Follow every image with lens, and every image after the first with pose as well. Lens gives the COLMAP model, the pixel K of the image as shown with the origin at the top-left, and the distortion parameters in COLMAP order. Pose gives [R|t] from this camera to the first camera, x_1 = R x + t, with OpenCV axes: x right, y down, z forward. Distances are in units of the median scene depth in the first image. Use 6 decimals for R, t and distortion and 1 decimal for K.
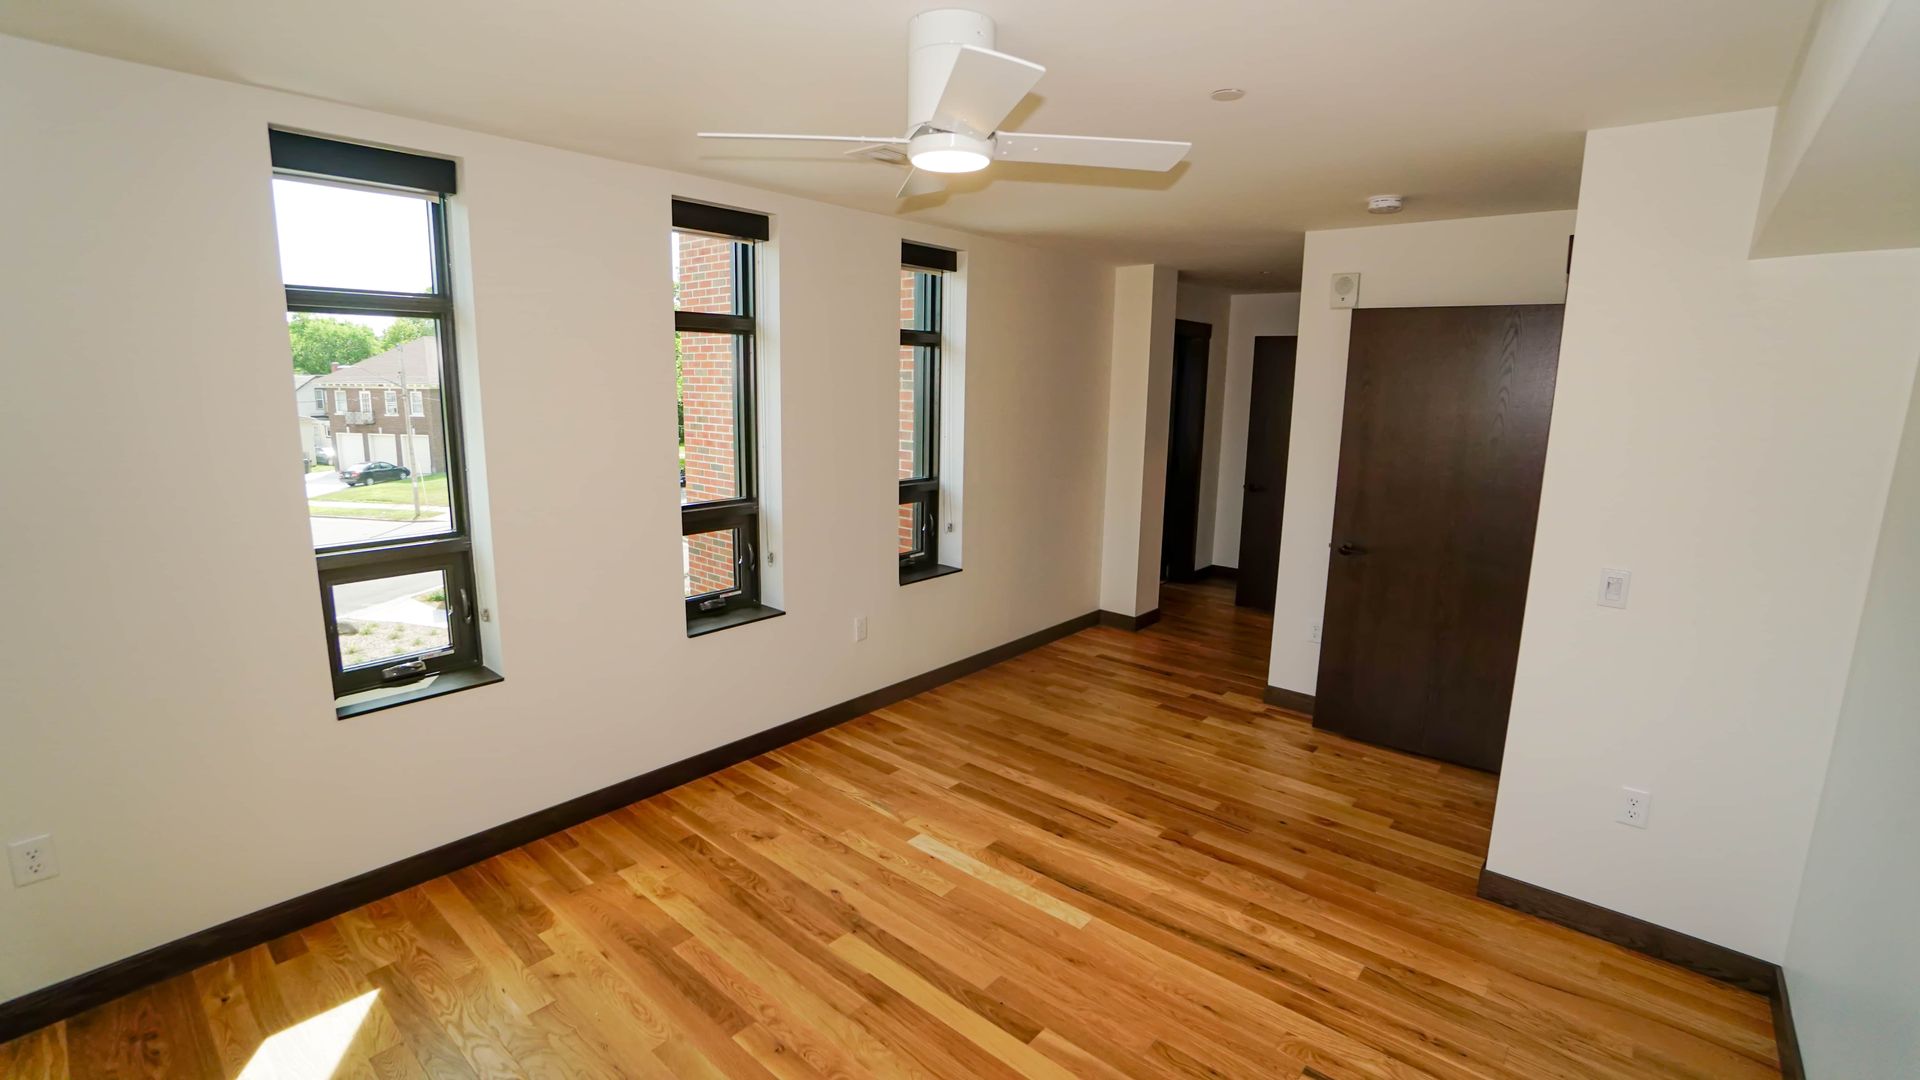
lens RADIAL K [[838.5, 0, 951.6], [0, 838.5, 545.6], [0, 0, 1]] dist [-0.041927, 0.007942]
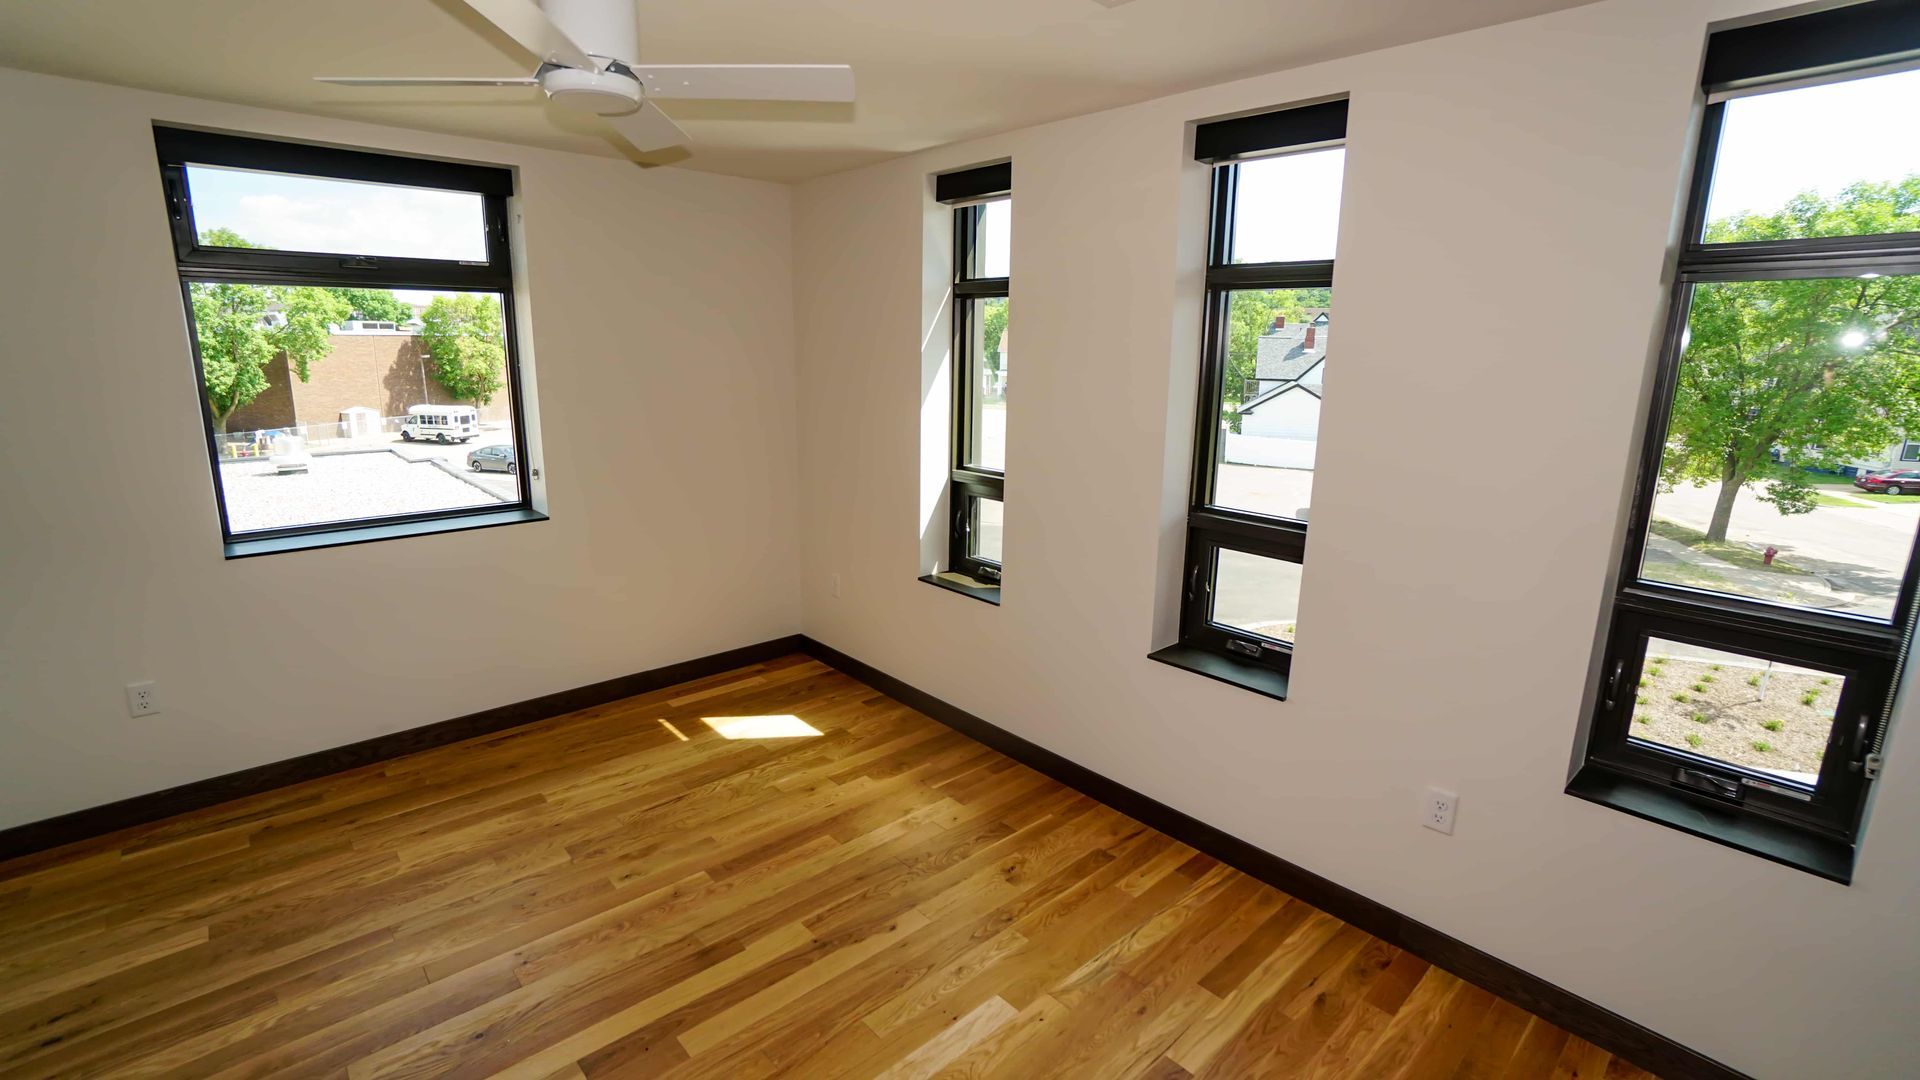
lens RADIAL K [[838.5, 0, 967.5], [0, 838.5, 531.0], [0, 0, 1]] dist [-0.041927, 0.007942]
pose [[-0.096153, 0.205057, -0.974016, 0.573691], [-0.208474, 0.952697, 0.221149, -0.189003], [0.973290, 0.224321, -0.048855, 0.917461]]
